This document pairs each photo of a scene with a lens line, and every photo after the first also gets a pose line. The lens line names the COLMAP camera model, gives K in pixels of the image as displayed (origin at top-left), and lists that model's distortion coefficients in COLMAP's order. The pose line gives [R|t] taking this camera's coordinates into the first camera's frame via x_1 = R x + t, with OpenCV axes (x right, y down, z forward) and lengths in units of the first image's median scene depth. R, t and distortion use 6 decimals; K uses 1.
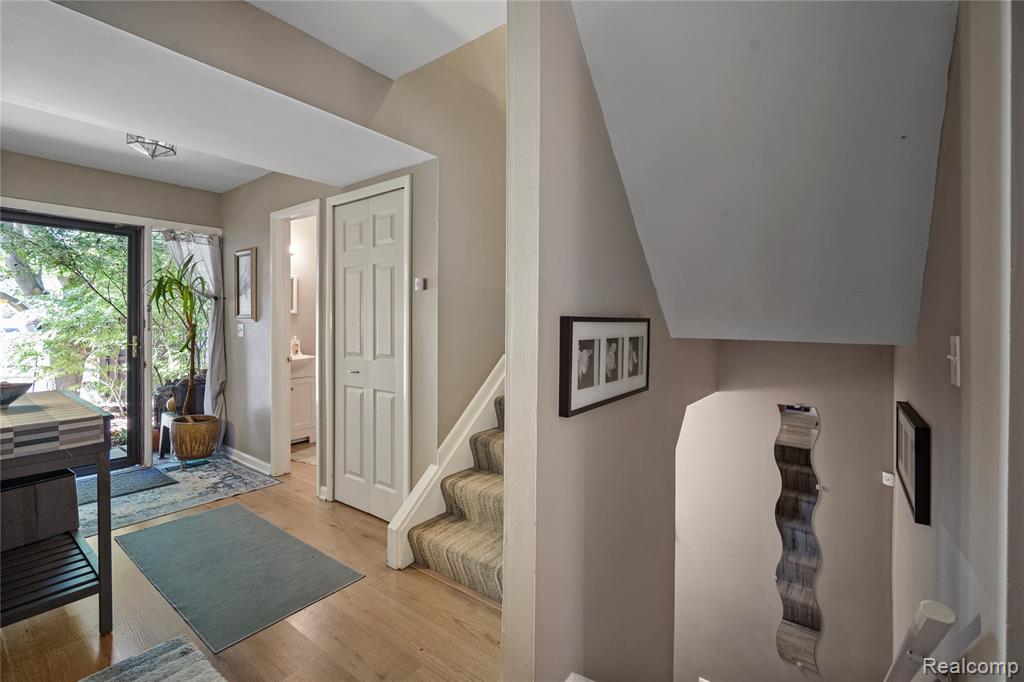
lens RADIAL K [[446.3, 0, 511.3], [0, 446.3, 320.8], [0, 0, 1]] dist [-0.008361, 0.002195]
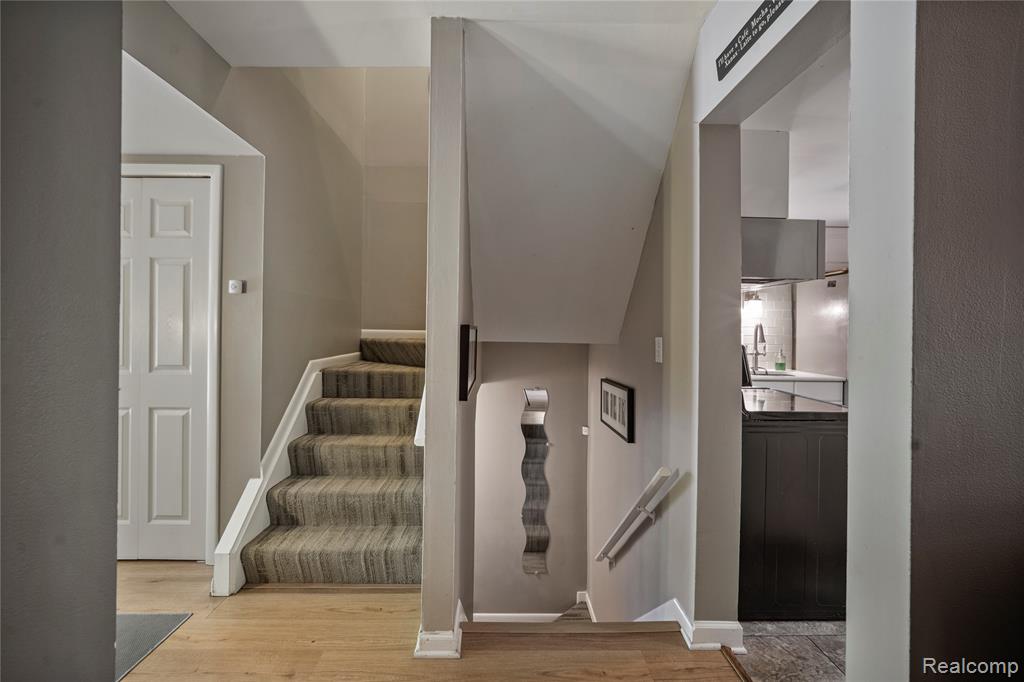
lens RADIAL K [[446.3, 0, 501.4], [0, 446.3, 324.5], [0, 0, 1]] dist [-0.008361, 0.002195]
pose [[0.797662, 0.011423, 0.602996, -0.341783], [-0.007739, 0.999932, -0.008704, 0.000415], [-0.603055, 0.002276, 0.797697, -0.071320]]
